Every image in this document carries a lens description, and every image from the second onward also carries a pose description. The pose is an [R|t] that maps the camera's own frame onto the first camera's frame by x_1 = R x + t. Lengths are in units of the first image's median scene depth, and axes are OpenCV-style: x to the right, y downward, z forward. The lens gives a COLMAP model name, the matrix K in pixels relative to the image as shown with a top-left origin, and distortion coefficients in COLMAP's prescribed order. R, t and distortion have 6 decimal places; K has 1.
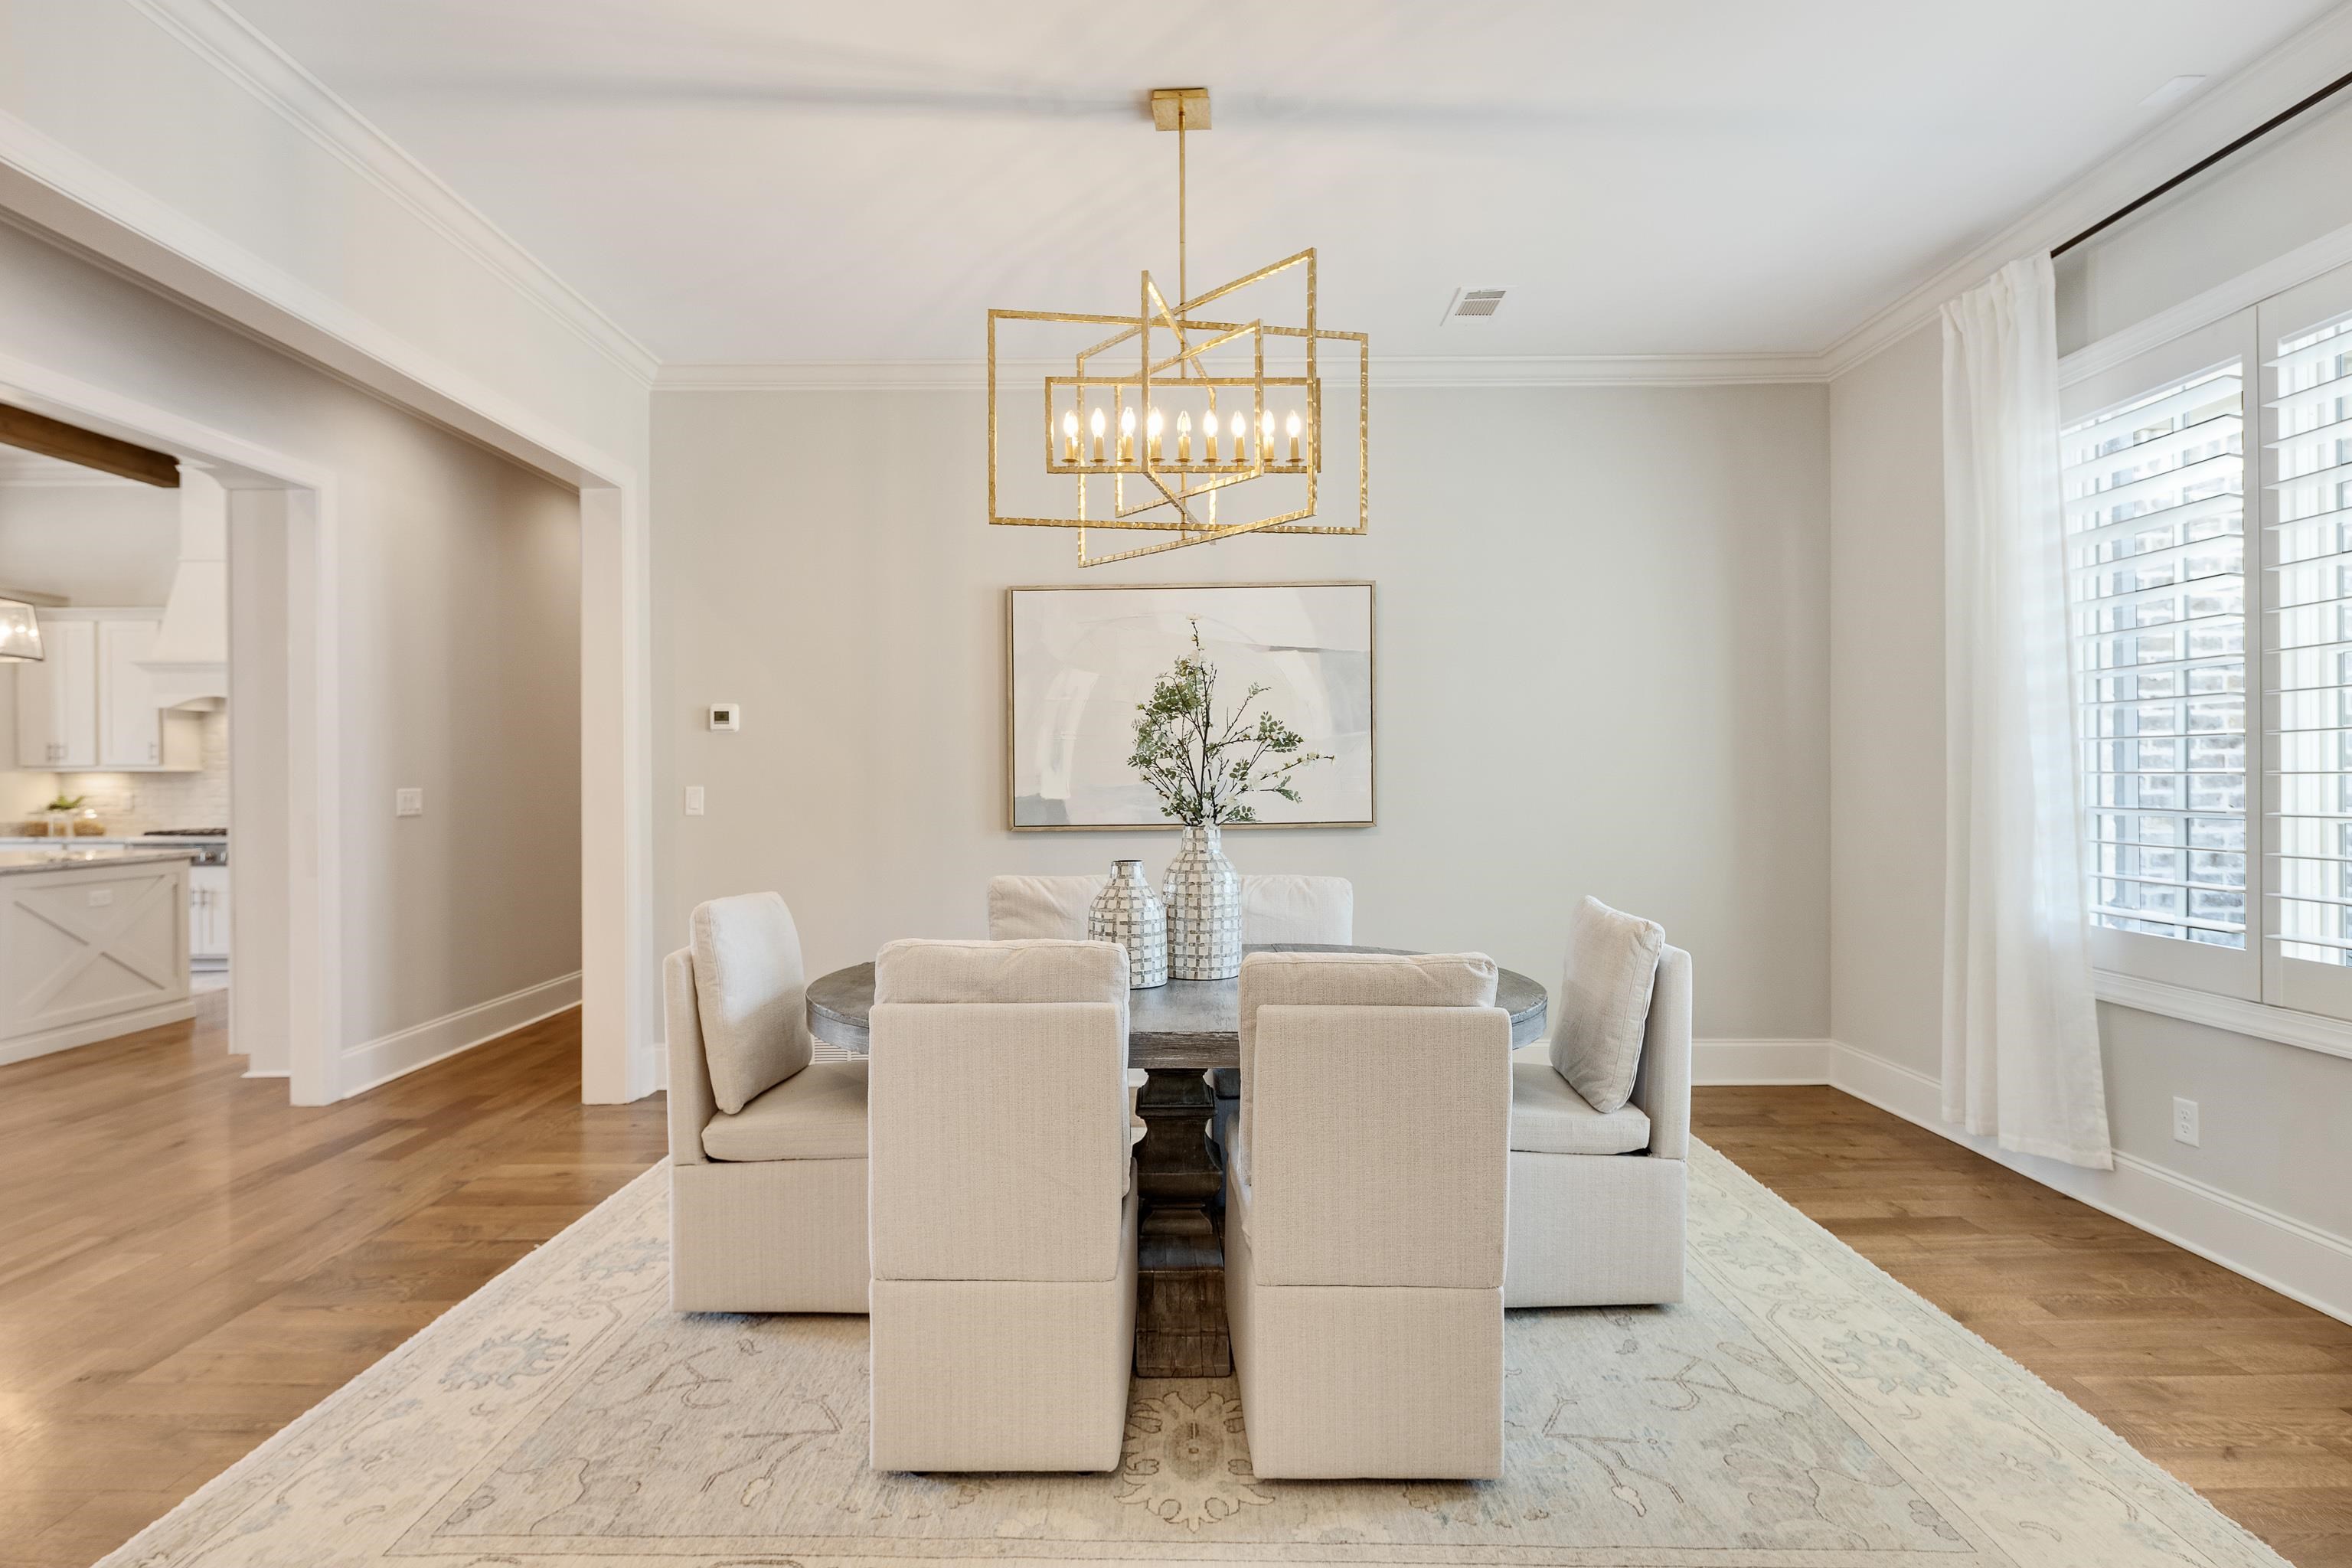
lens RADIAL K [[1147.1, 0, 1158.3], [0, 1147.1, 779.0], [0, 0, 1]] dist [-0.004288, -0.000978]
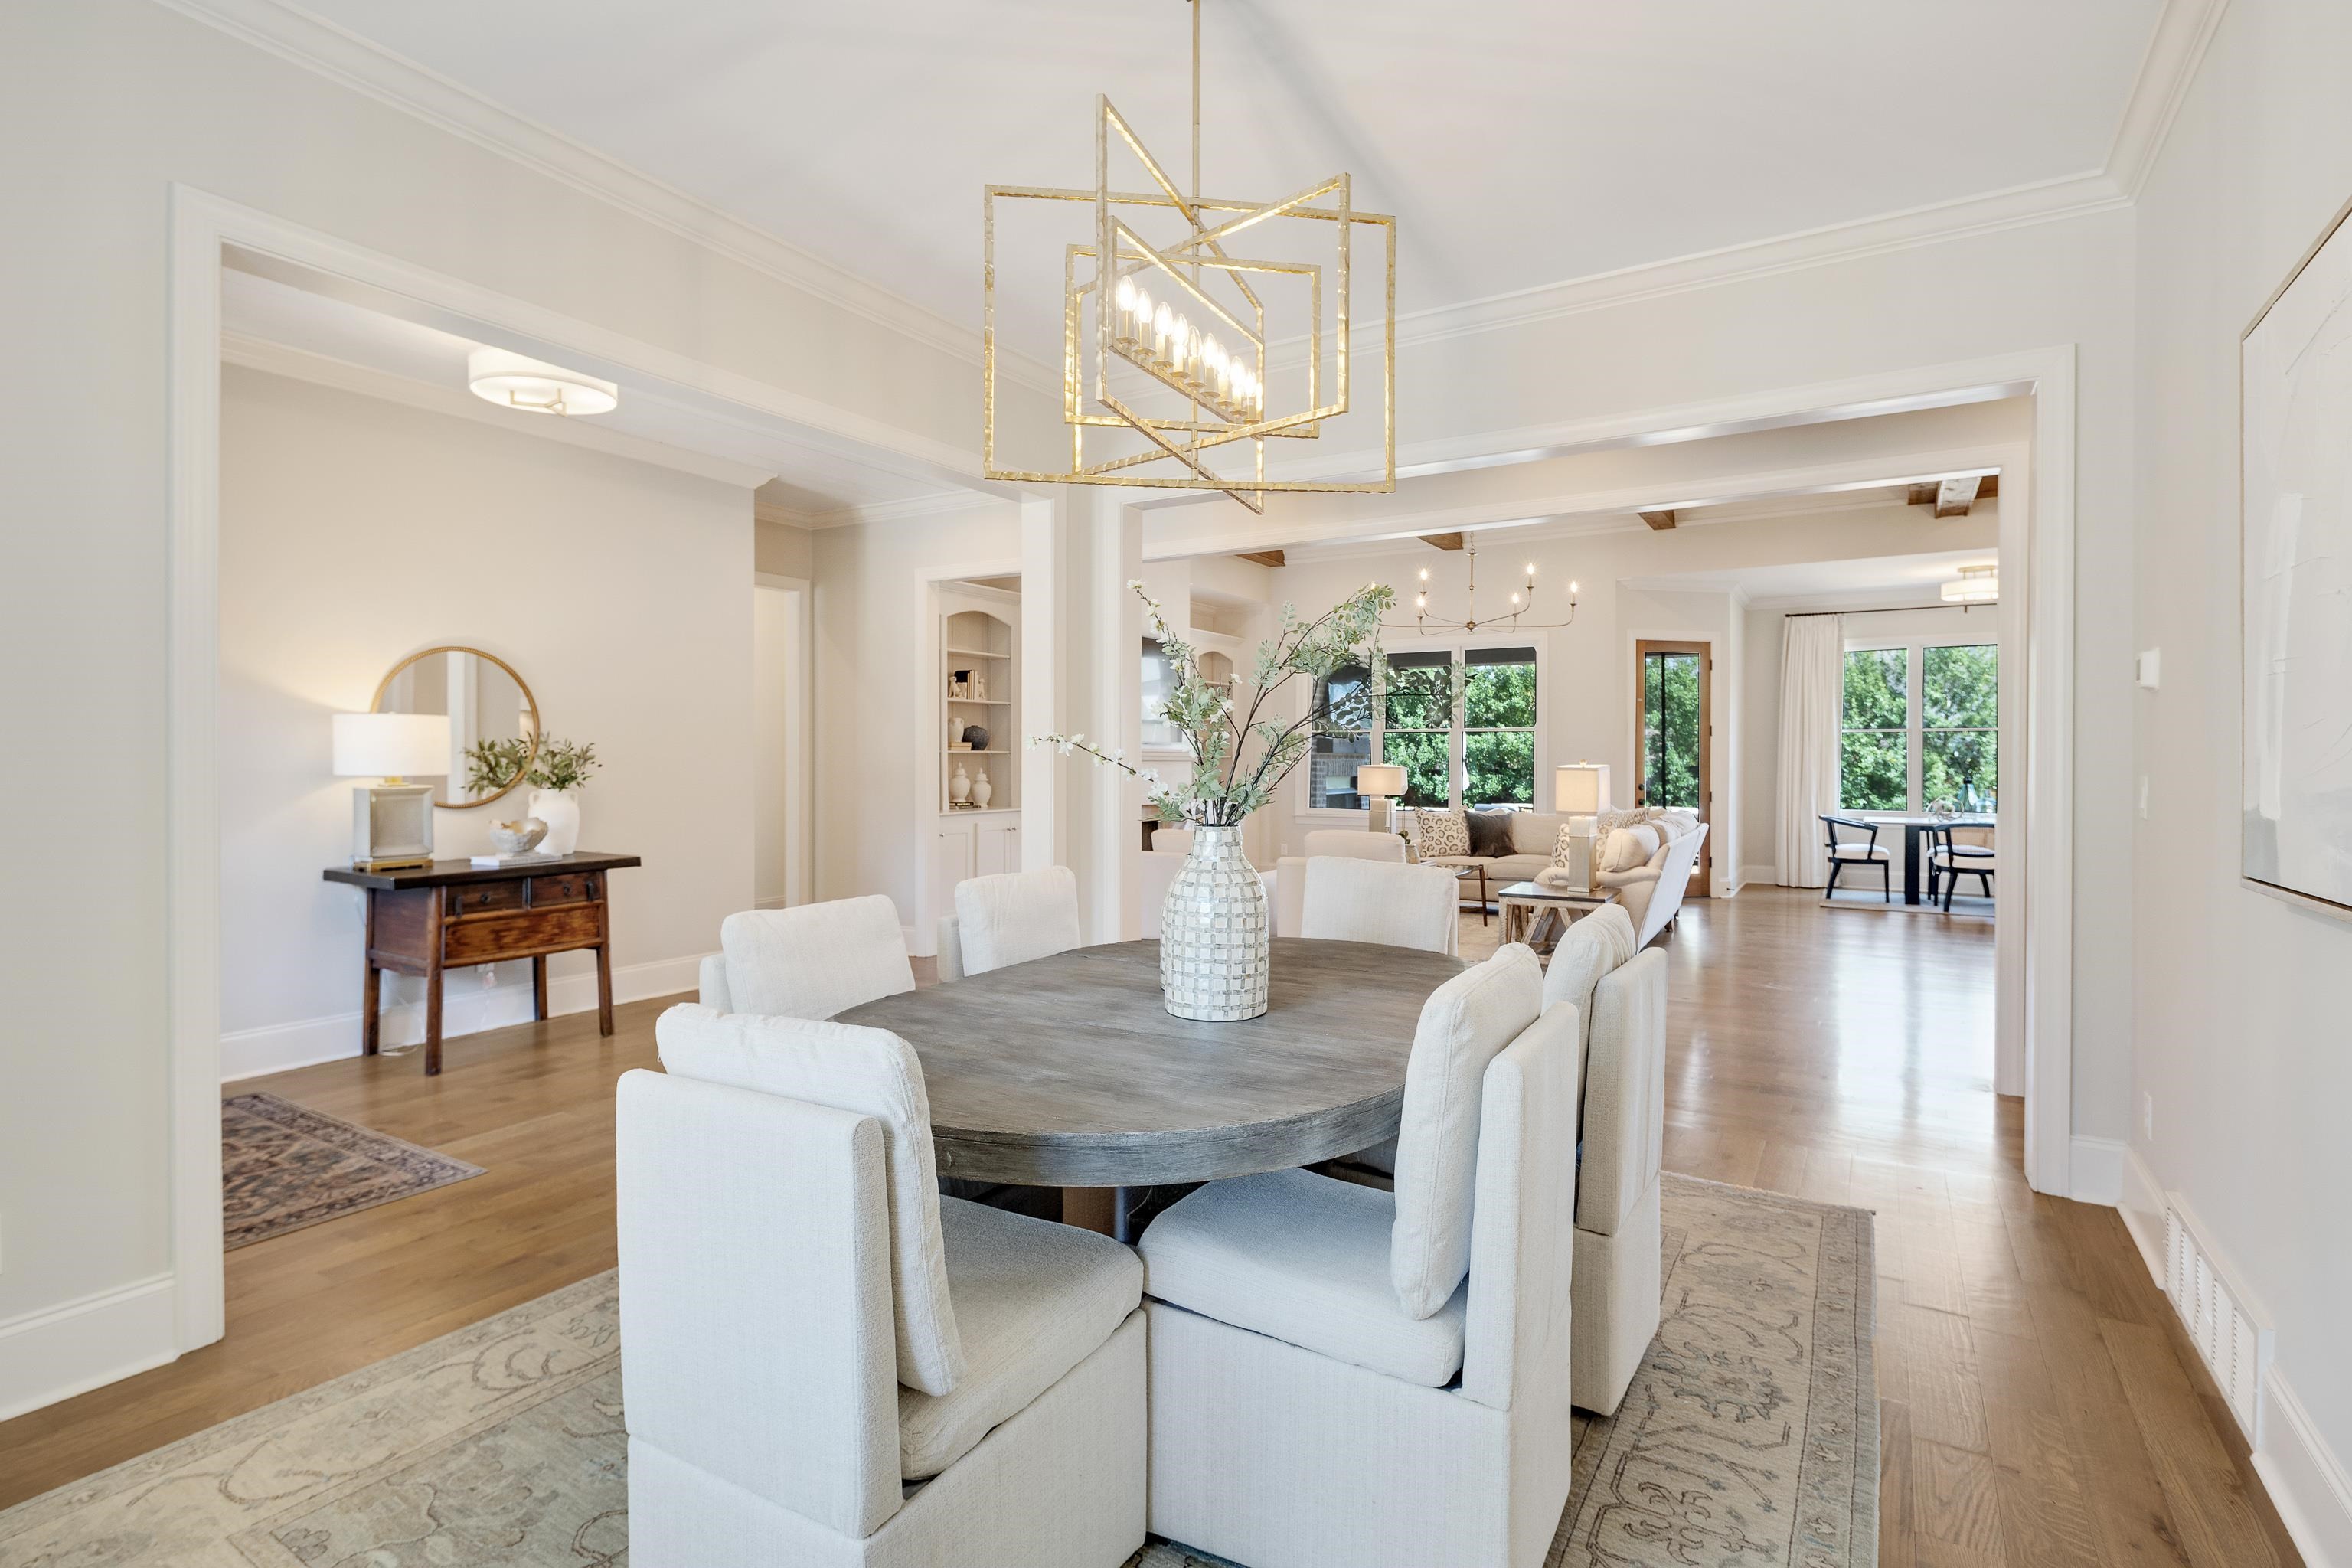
lens RADIAL K [[1147.1, 0, 1188.8], [0, 1147.1, 769.7], [0, 0, 1]] dist [-0.004288, -0.000978]
pose [[-0.504843, 0.010370, -0.863149, 0.713923], [-0.001411, 0.999917, 0.012838, -0.003514], [0.863210, 0.007699, -0.504787, 1.346011]]
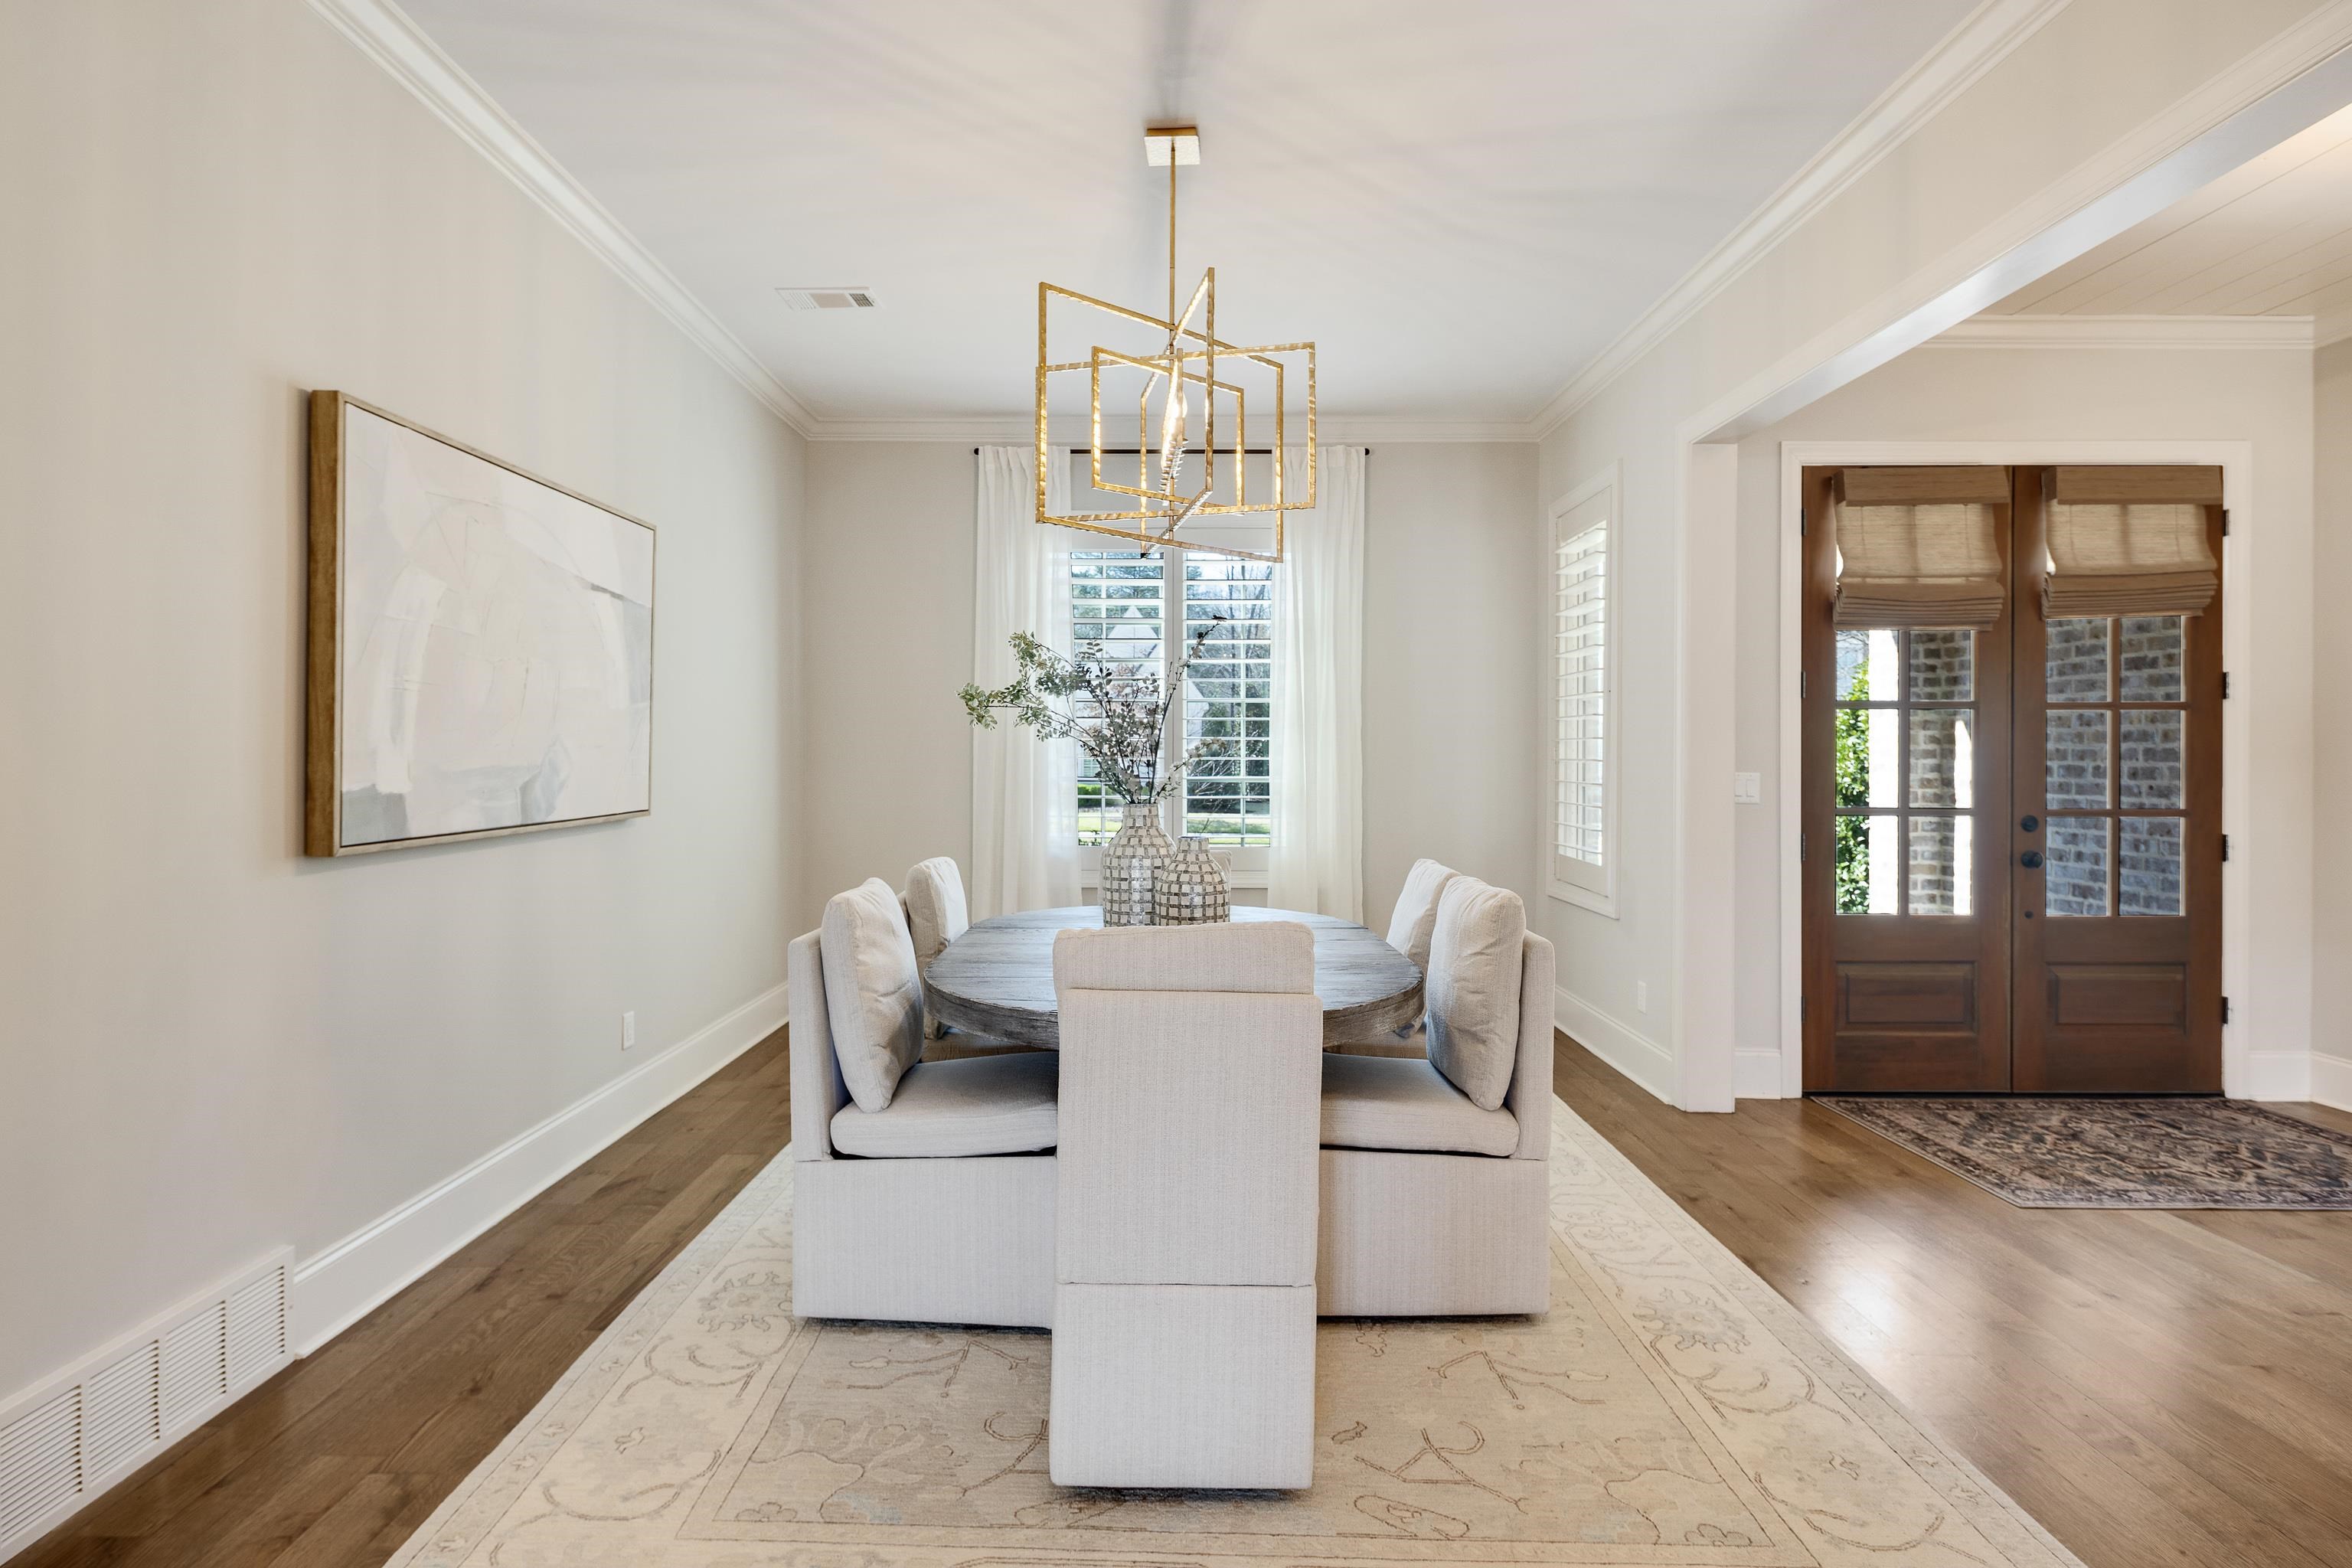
lens RADIAL K [[1147.1, 0, 1167.0], [0, 1147.1, 751.9], [0, 0, 1]] dist [-0.004288, -0.000978]
pose [[-0.004695, 0.008746, 0.999951, -1.010002], [-0.001319, 0.999961, -0.008752, 0.002169], [-0.999988, -0.001360, -0.004683, 0.955060]]
